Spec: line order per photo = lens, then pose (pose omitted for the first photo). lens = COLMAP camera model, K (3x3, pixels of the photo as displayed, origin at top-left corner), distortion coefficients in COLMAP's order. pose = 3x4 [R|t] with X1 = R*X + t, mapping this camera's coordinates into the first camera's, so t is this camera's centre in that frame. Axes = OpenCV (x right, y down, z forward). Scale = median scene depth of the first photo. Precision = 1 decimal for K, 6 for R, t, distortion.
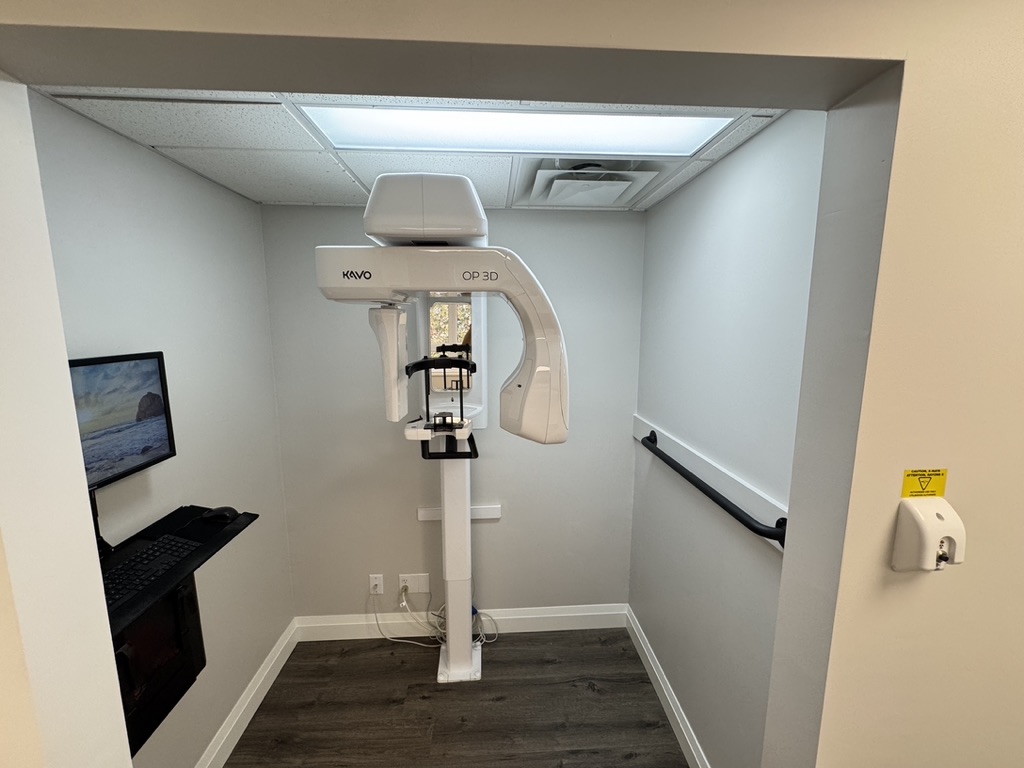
lens RADIAL K [[413.7, 0, 511.8], [0, 413.7, 383.6], [0, 0, 1]] dist [-0.002412, 0.000140]
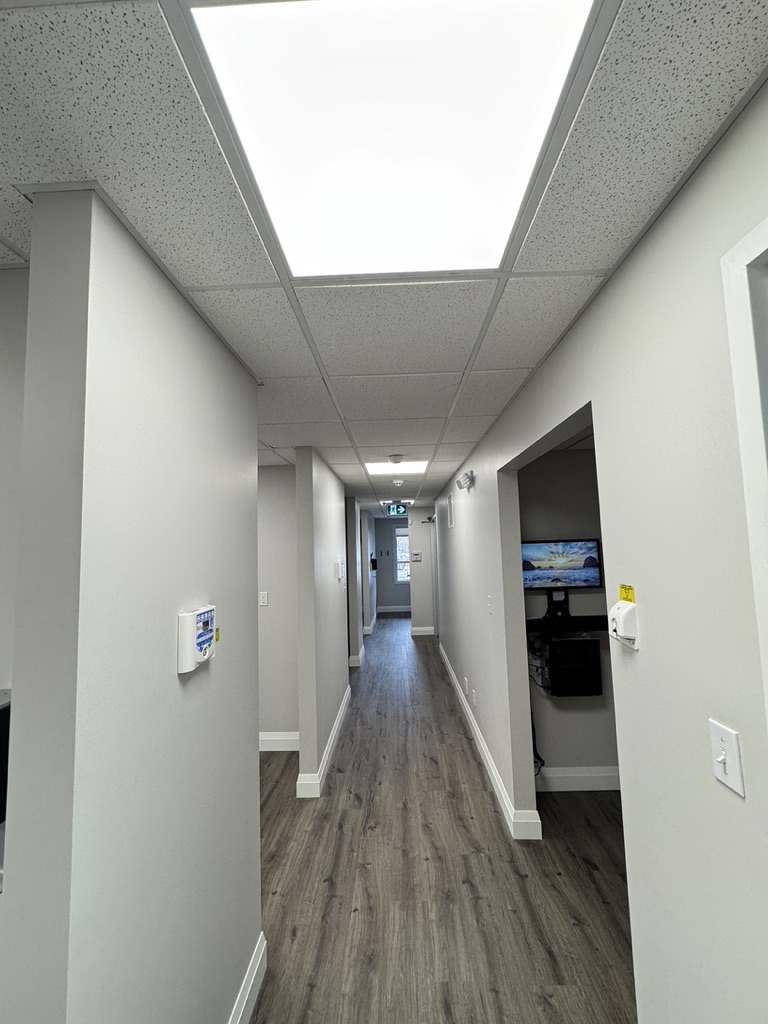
lens RADIAL K [[413.7, 0, 384.2], [0, 413.7, 510.8], [0, 0, 1]] dist [-0.002412, 0.000140]
pose [[-0.081910, -0.081475, -0.993304, 1.590727], [-0.123556, 0.989794, -0.070999, 0.080198], [0.988951, 0.116914, -0.091141, 0.047513]]
